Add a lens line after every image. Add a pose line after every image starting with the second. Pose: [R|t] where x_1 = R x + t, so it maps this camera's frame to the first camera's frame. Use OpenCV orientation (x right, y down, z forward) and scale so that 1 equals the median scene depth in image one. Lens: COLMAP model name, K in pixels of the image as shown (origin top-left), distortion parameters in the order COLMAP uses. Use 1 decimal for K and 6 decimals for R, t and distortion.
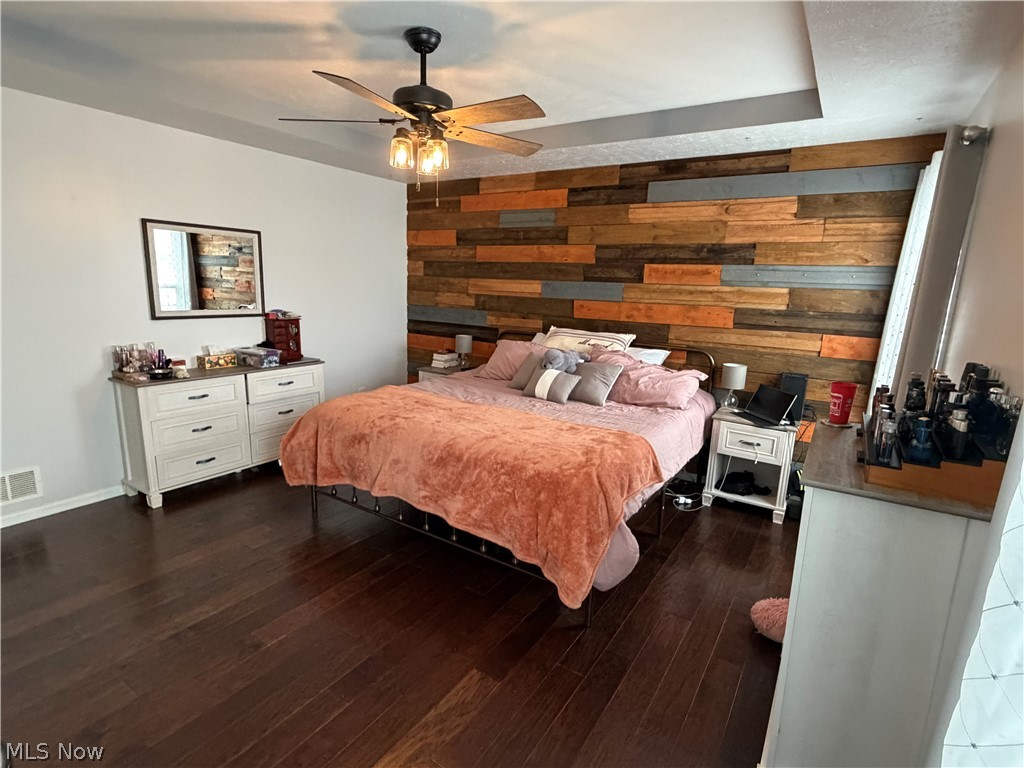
lens RADIAL K [[515.6, 0, 513.3], [0, 515.6, 387.1], [0, 0, 1]] dist [-0.003022, -0.000739]
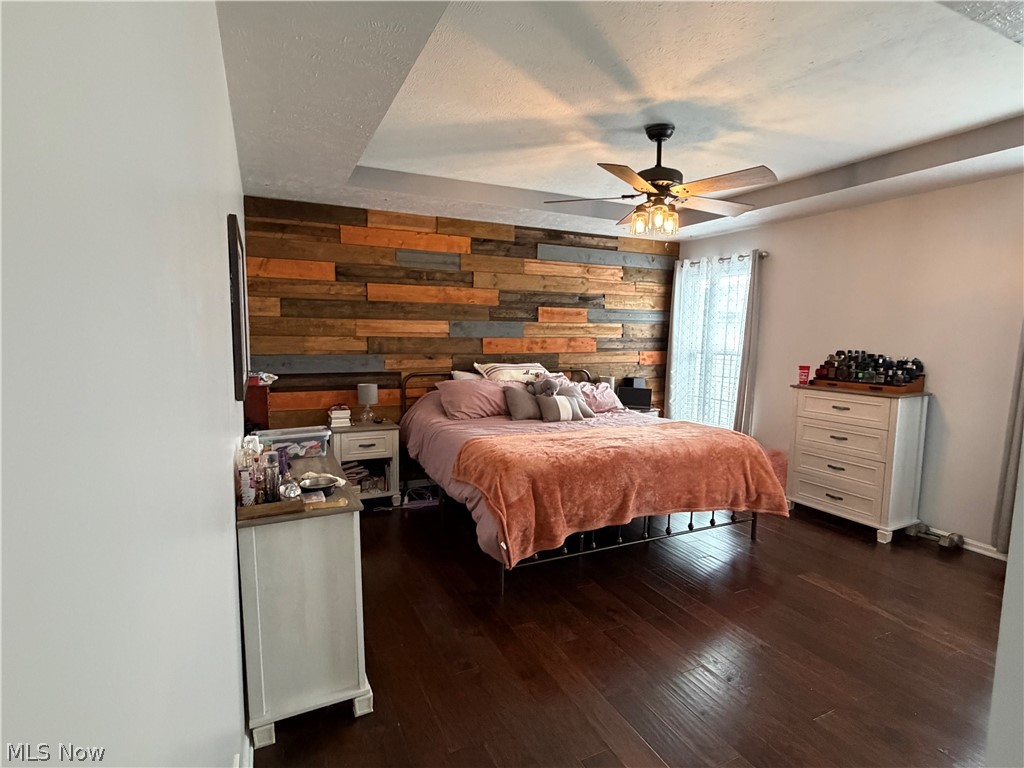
lens RADIAL K [[515.6, 0, 513.1], [0, 515.6, 386.9], [0, 0, 1]] dist [-0.003022, -0.000739]
pose [[0.521237, -0.118997, 0.845075, -0.812099], [0.179924, 0.983296, 0.027485, -0.087586], [-0.834230, 0.137723, 0.533941, 0.385904]]
